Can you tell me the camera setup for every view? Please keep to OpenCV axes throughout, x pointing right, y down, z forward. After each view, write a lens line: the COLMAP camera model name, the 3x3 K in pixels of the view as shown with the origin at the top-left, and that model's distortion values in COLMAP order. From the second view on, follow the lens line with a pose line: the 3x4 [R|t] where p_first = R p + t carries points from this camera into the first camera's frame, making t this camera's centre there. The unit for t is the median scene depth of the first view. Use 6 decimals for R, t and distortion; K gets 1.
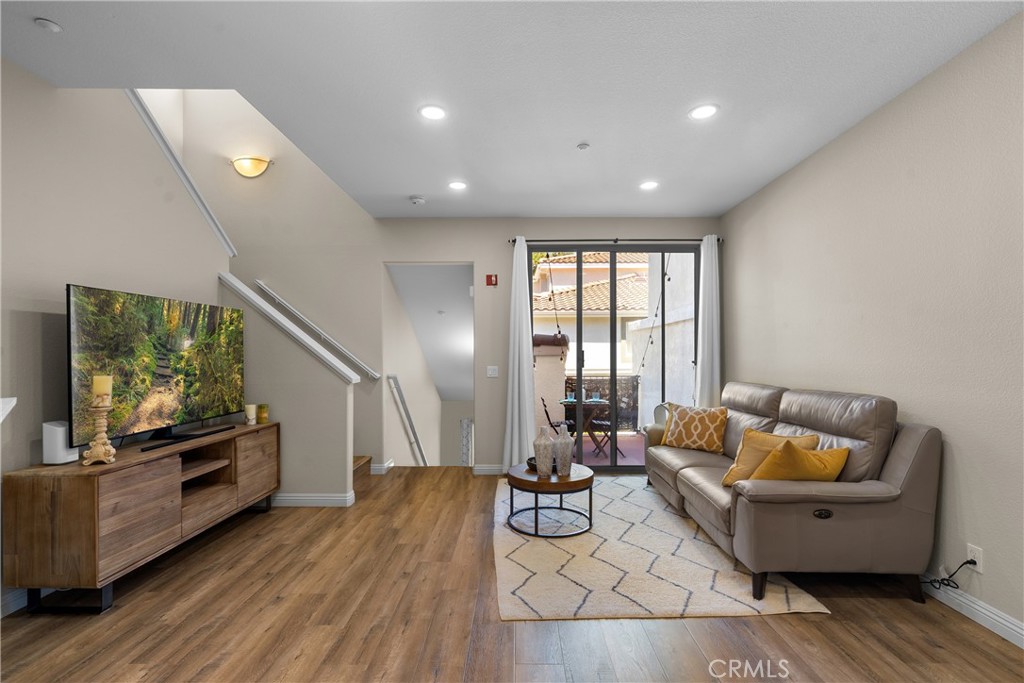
lens RADIAL K [[472.3, 0, 510.8], [0, 472.3, 353.9], [0, 0, 1]] dist [0.000715, 0.001676]
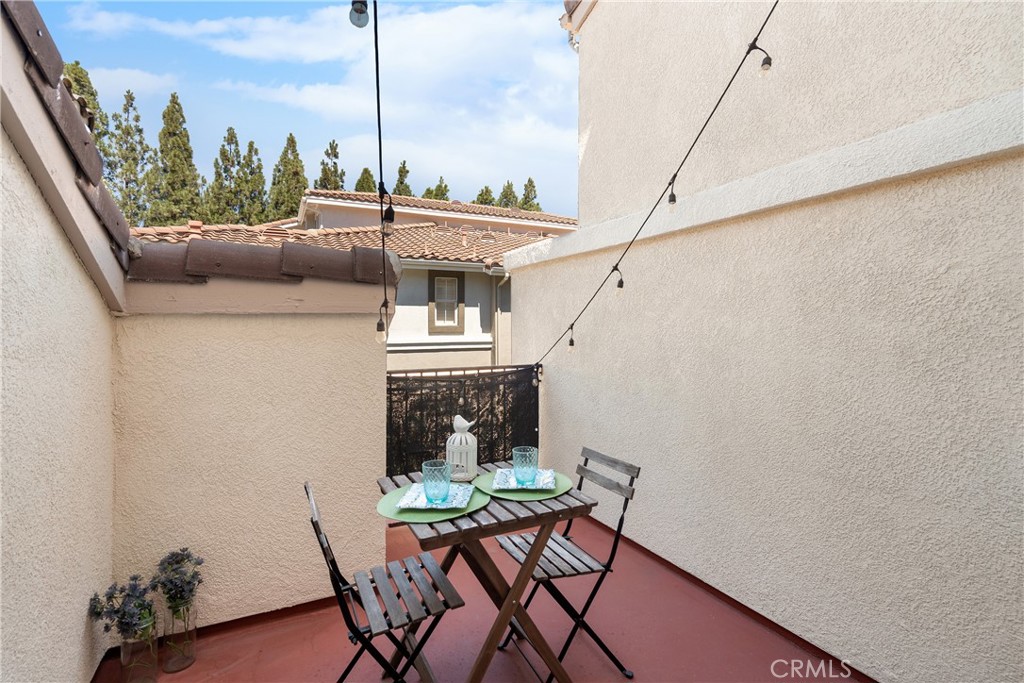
lens RADIAL K [[472.3, 0, 513.2], [0, 472.3, 323.6], [0, 0, 1]] dist [0.000715, 0.001676]
pose [[0.888451, 0.004468, 0.458951, 0.100024], [-0.003052, 0.999988, -0.003828, 0.021480], [-0.458962, 0.002000, 0.888454, 1.556703]]
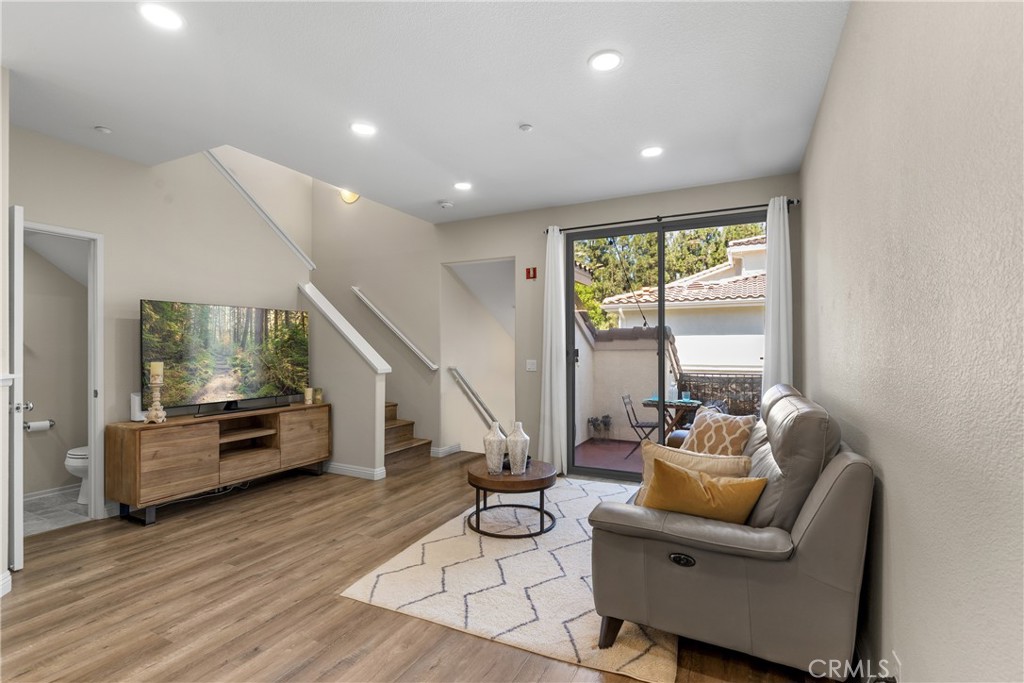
lens RADIAL K [[472.3, 0, 503.7], [0, 472.3, 346.4], [0, 0, 1]] dist [0.000715, 0.001676]
pose [[0.894085, 0.000758, -0.447898, 0.545889], [-0.002681, 0.999990, -0.003658, 0.001378], [0.447890, 0.004472, 0.894077, 0.140194]]
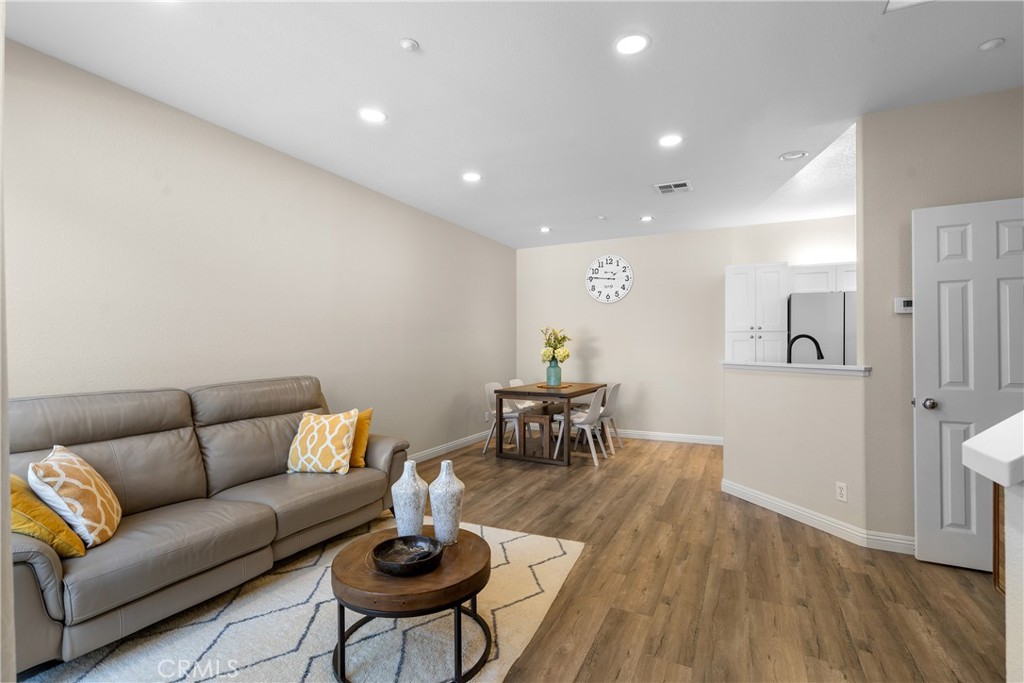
lens RADIAL K [[472.3, 0, 515.6], [0, 472.3, 336.5], [0, 0, 1]] dist [0.000715, 0.001676]
pose [[-0.908499, 0.010410, 0.417758, -0.280489], [0.000980, 0.999740, -0.022781, 0.005158], [-0.417887, -0.020288, -0.908273, 1.590420]]
